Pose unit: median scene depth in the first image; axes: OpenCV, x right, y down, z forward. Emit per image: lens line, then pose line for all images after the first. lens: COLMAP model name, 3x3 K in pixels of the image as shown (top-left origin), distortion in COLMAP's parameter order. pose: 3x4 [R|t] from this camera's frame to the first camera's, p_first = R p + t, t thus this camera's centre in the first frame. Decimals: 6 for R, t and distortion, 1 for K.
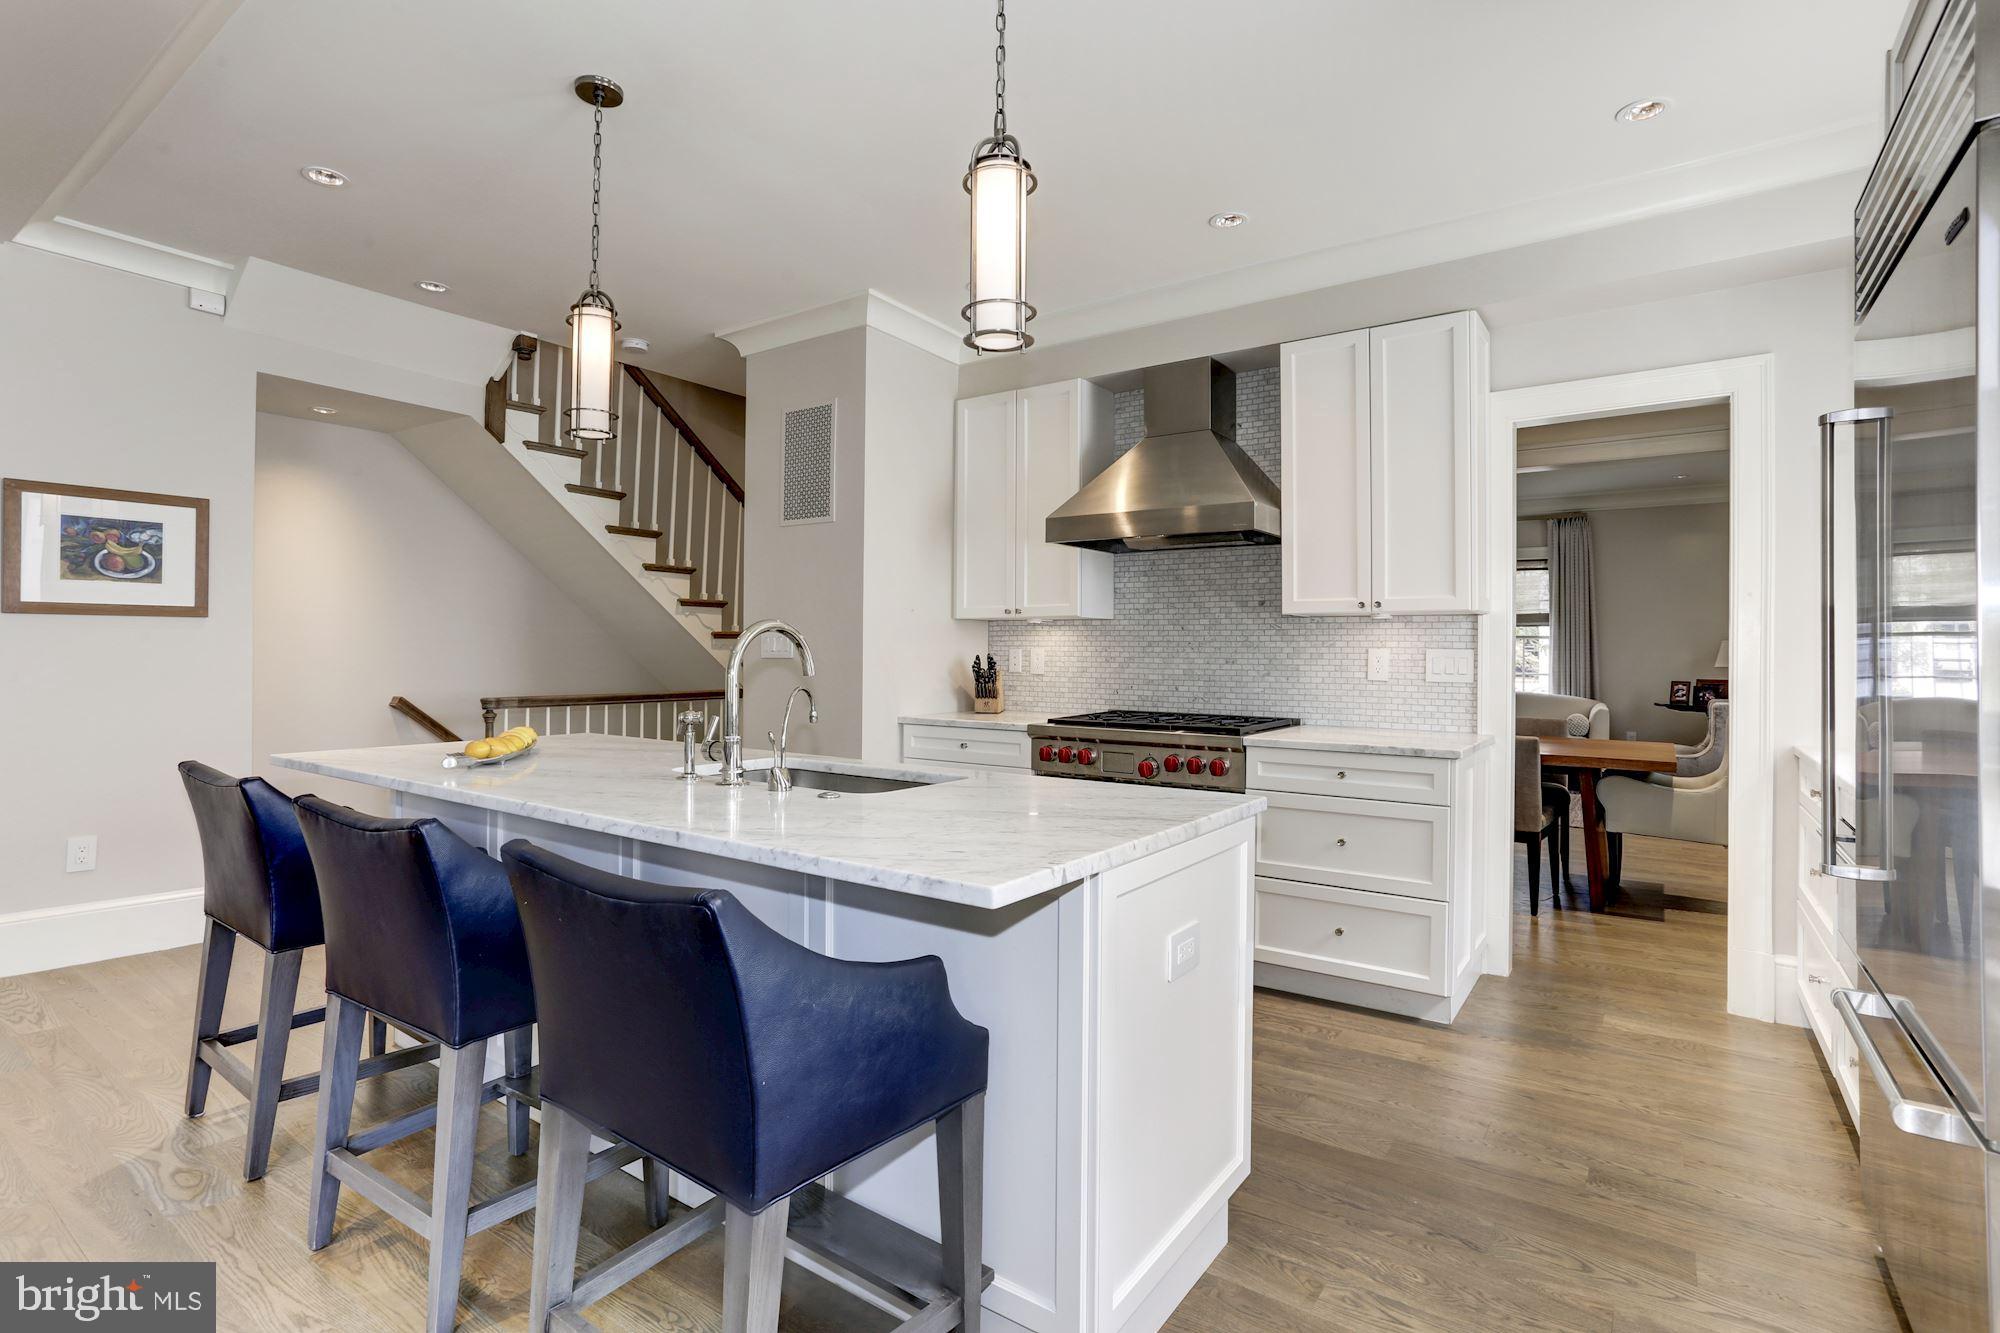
lens RADIAL K [[960.0, 0, 1001.7], [0, 960.0, 662.9], [0, 0, 1]] dist [-0.020419, 0.001145]
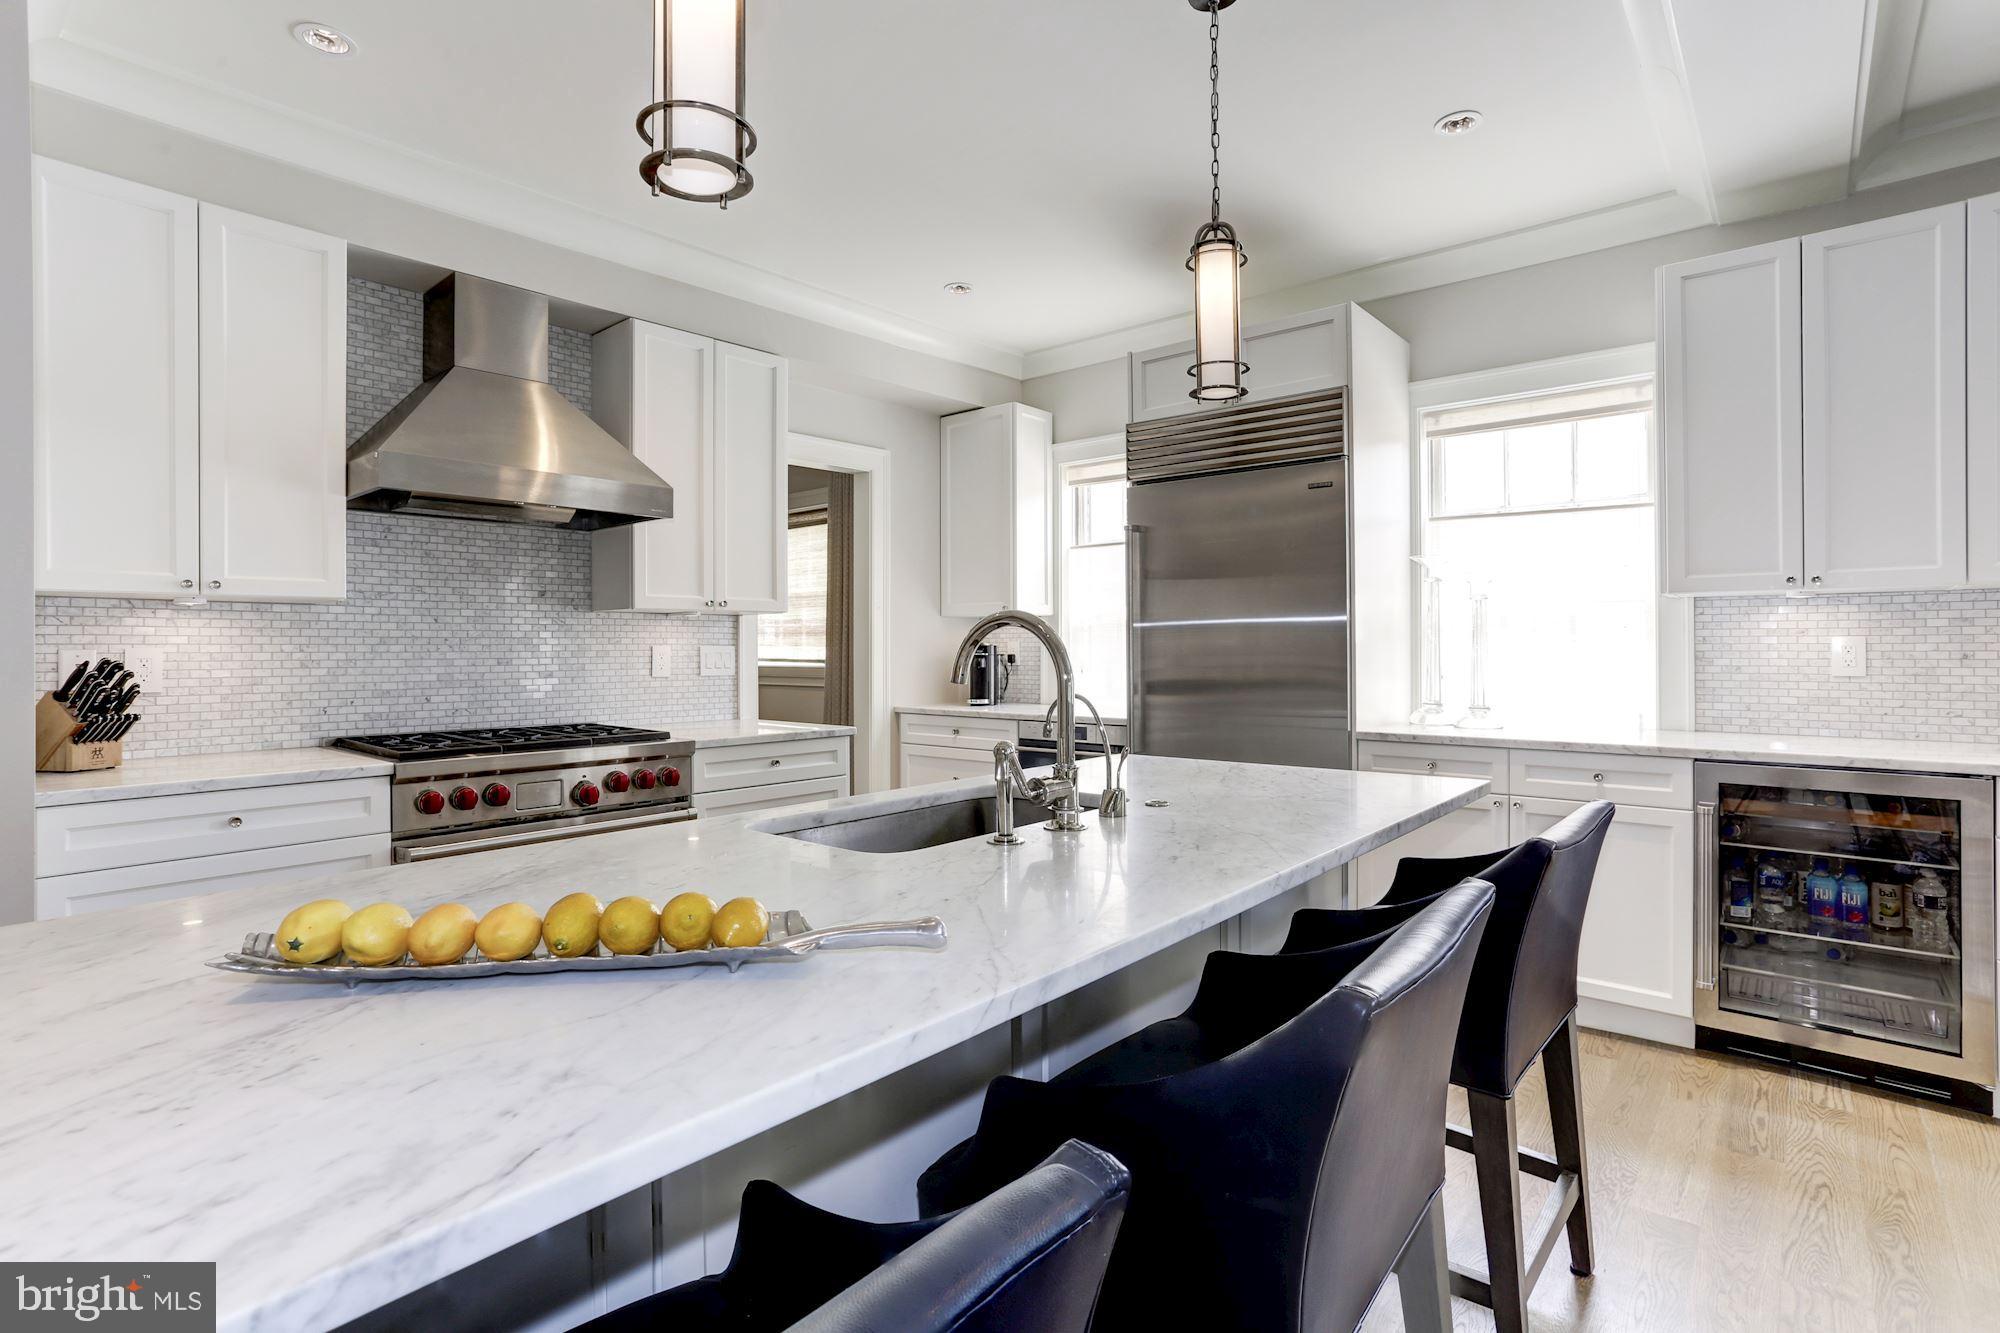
lens RADIAL K [[960.0, 0, 1013.9], [0, 960.0, 652.5], [0, 0, 1]] dist [-0.020419, 0.001145]
pose [[0.098567, -0.006200, 0.995111, -0.558672], [0.024661, 0.999689, 0.003786, -0.002416], [-0.994825, 0.024167, 0.098690, 0.513325]]
